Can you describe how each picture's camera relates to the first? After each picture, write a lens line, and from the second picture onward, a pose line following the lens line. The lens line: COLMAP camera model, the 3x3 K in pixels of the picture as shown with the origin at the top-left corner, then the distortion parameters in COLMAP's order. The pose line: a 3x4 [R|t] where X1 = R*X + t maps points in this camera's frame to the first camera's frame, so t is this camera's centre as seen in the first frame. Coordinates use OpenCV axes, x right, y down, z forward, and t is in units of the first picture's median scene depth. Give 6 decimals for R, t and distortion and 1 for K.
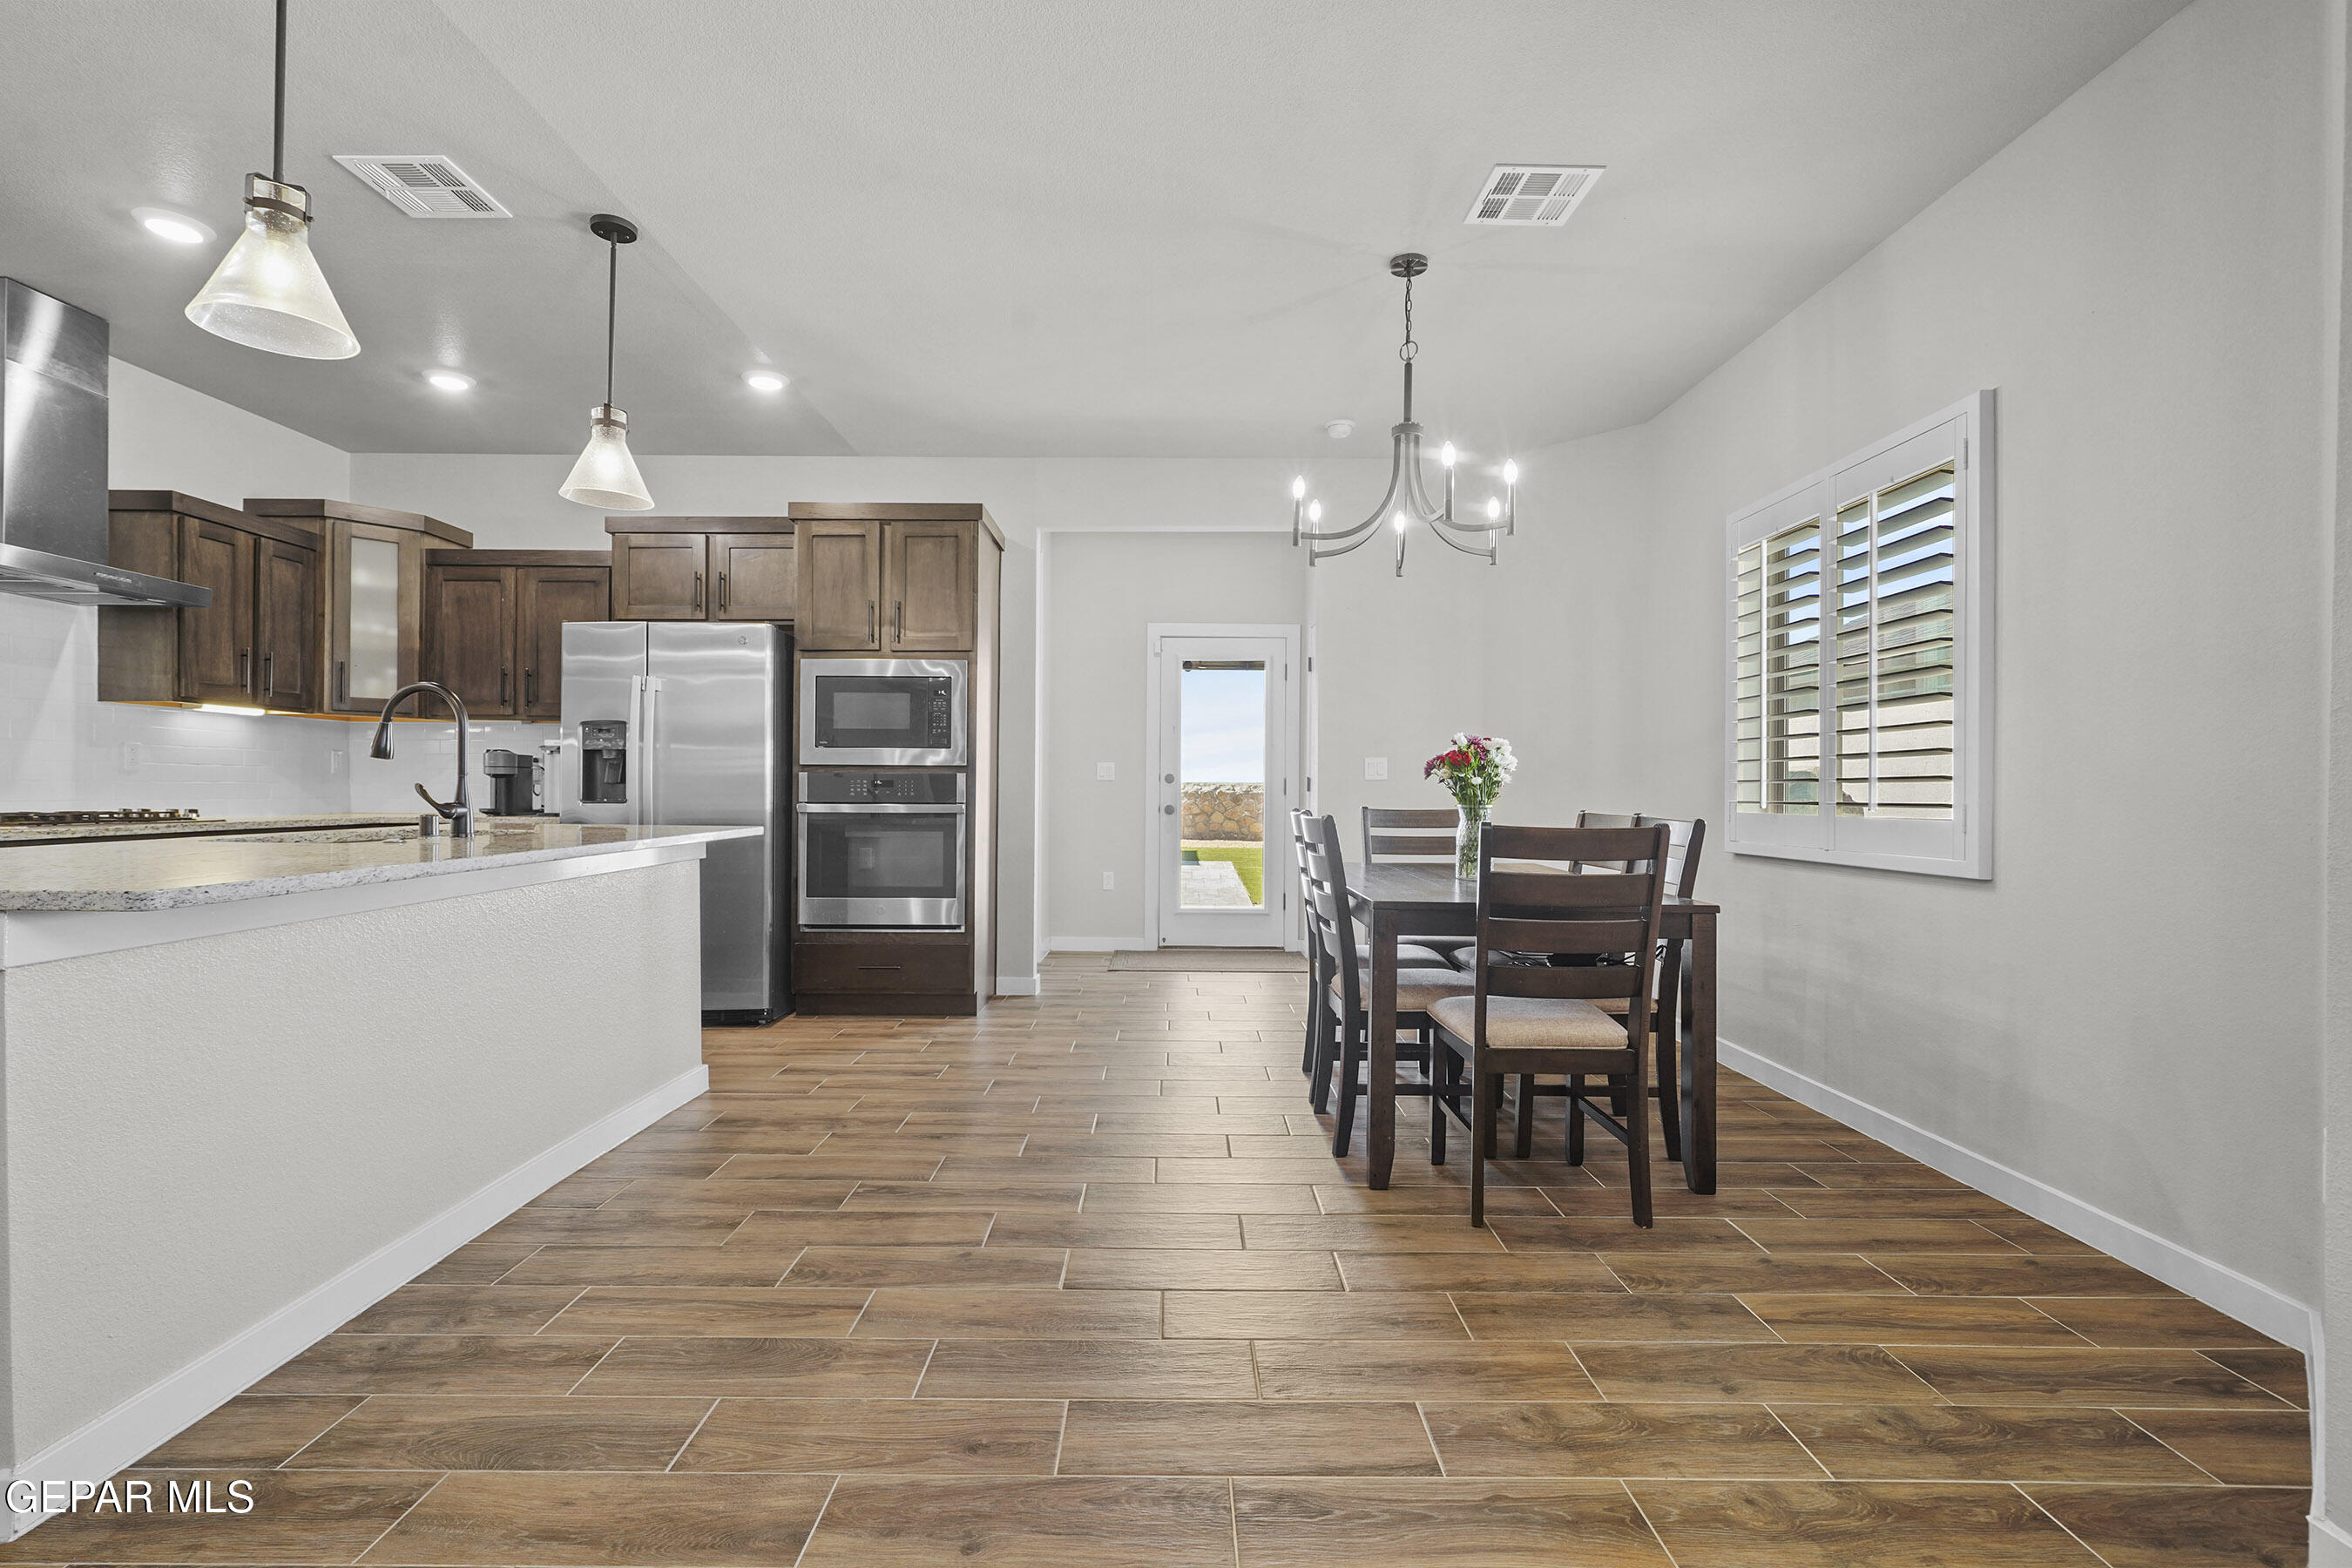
lens RADIAL K [[1077.0, 0, 1167.2], [0, 1077.0, 788.4], [0, 0, 1]] dist [0.001058, 0.000648]
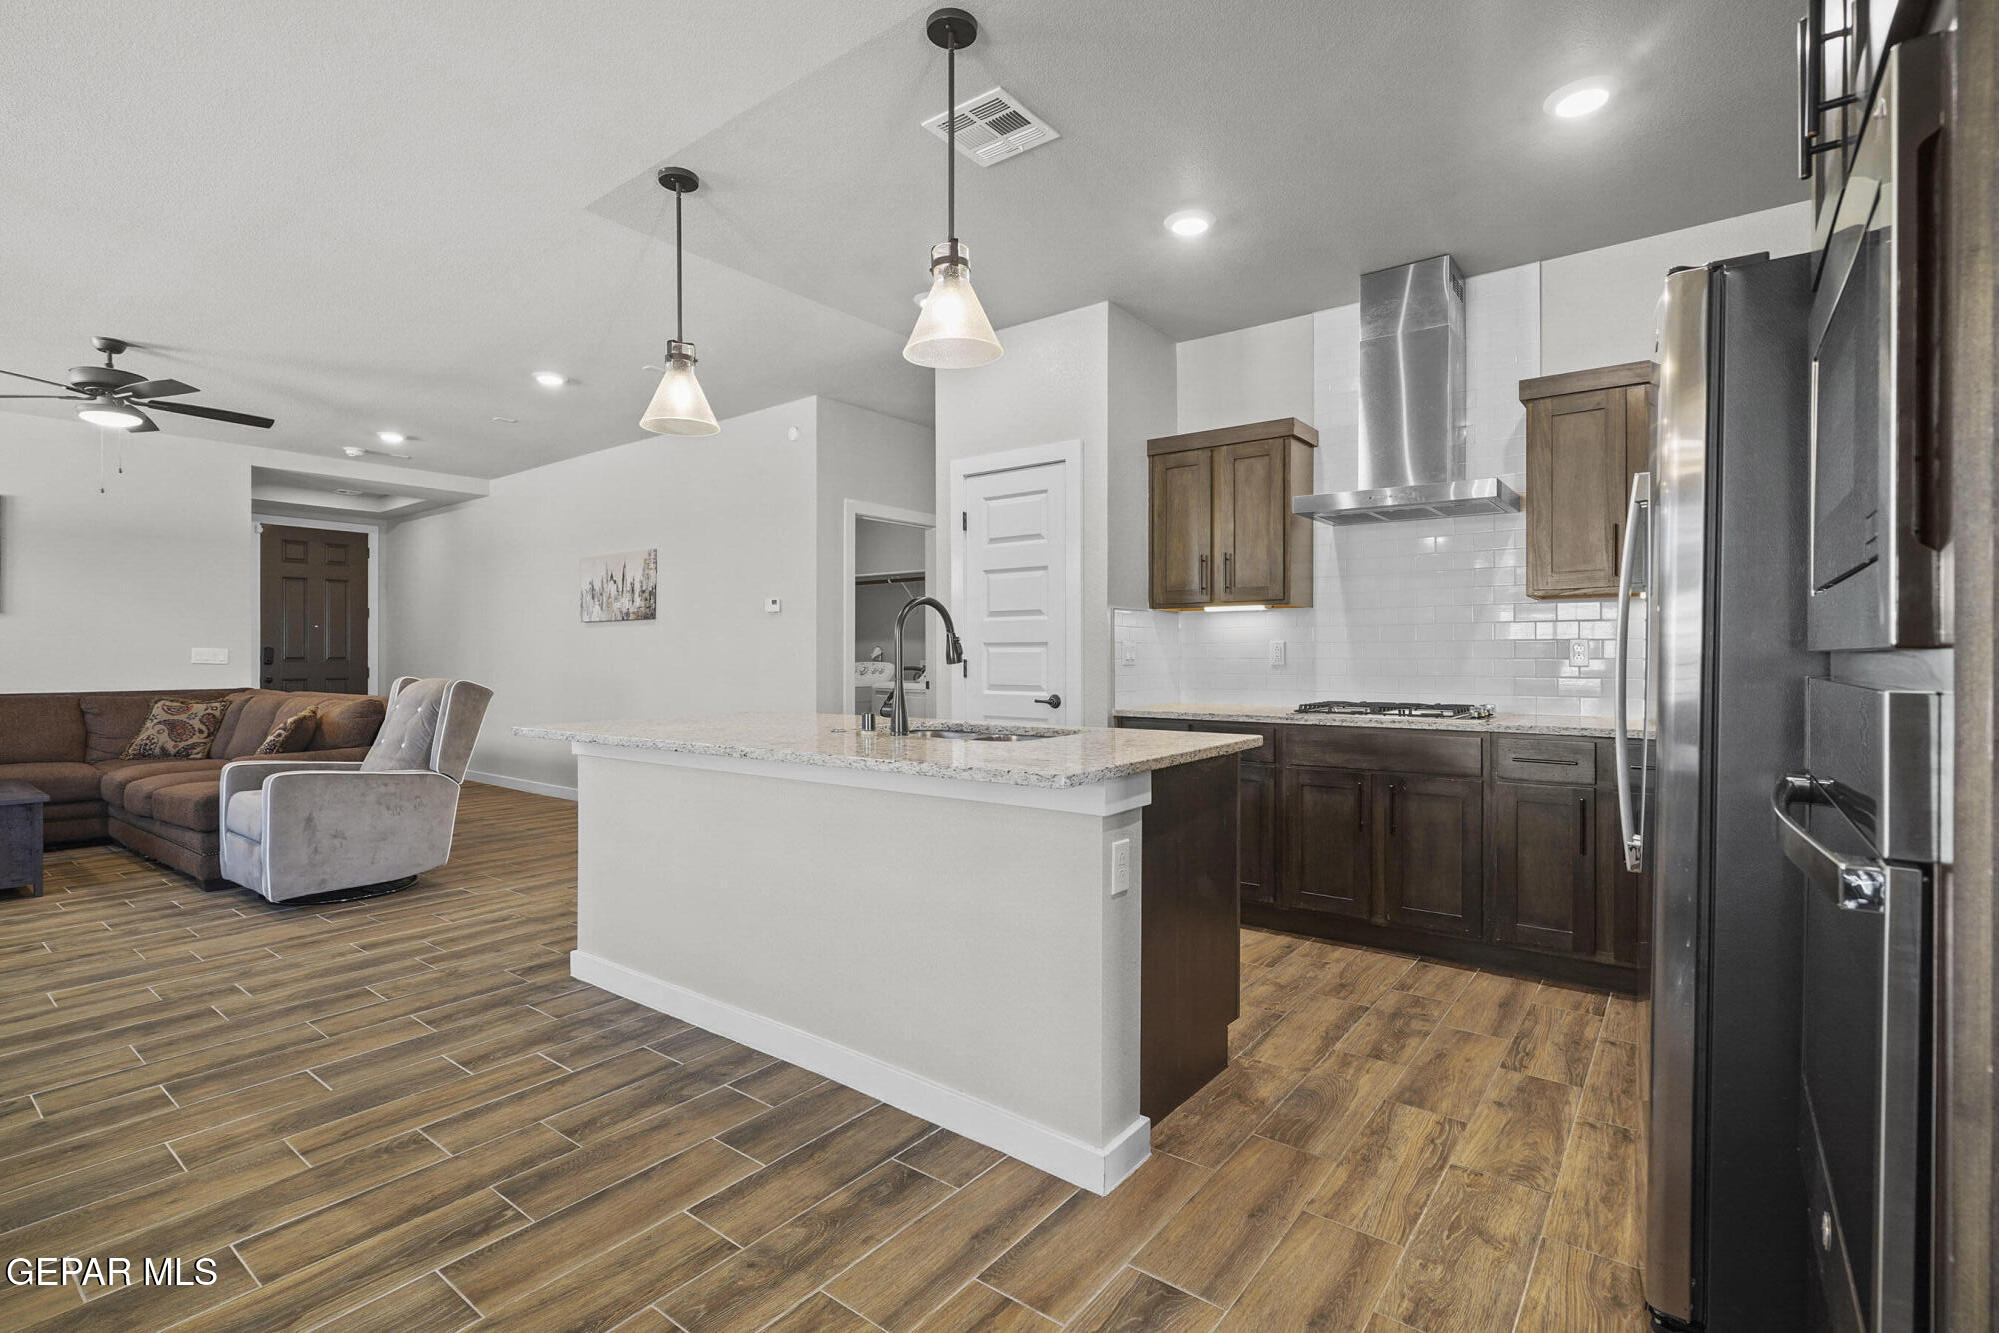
lens RADIAL K [[920.7, 0, 999.8], [0, 920.7, 657.6], [0, 0, 1]] dist [-0.003144, 0.001738]
pose [[-0.607124, -0.003458, -0.794599, 0.022681], [-0.001583, 0.999994, -0.003143, -0.021790], [0.794605, -0.000650, -0.607126, 1.136384]]
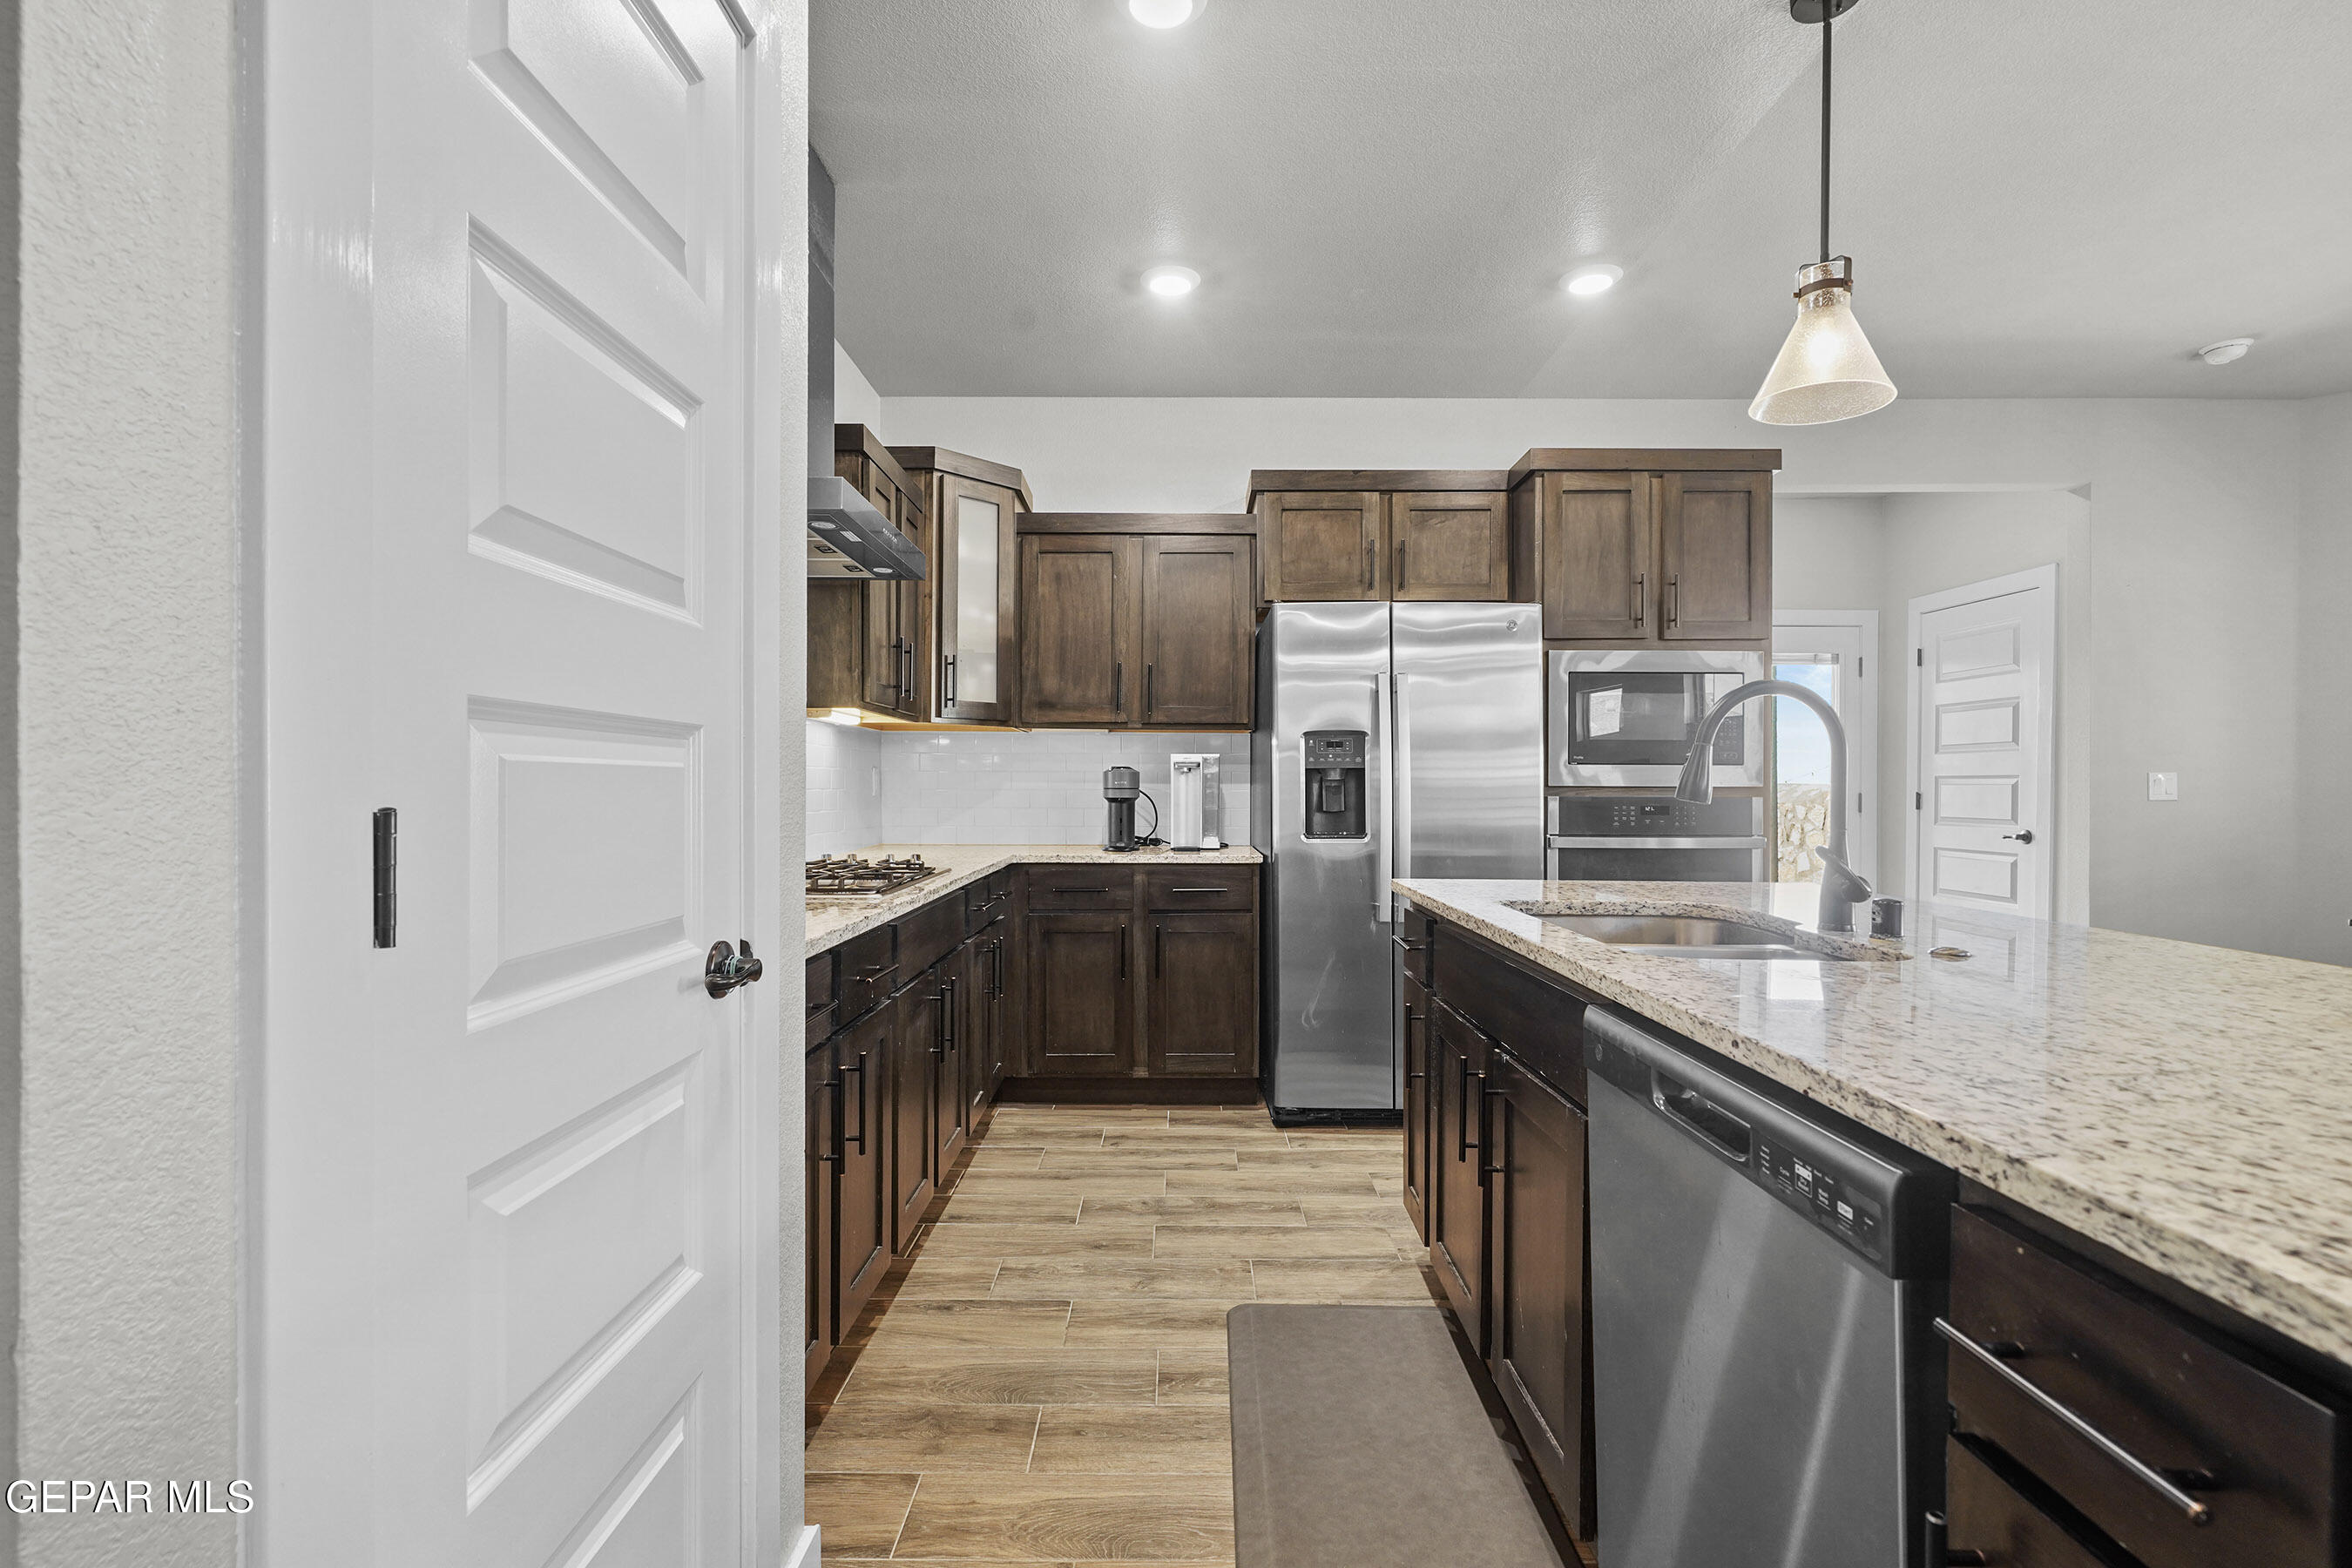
lens RADIAL K [[1077.0, 0, 1167.2], [0, 1077.0, 788.4], [0, 0, 1]] dist [0.001058, 0.000648]
pose [[0.999970, -0.000945, -0.007688, -0.709535], [0.000958, 0.999998, 0.001708, -0.026316], [0.007686, -0.001716, 0.999969, 0.259879]]
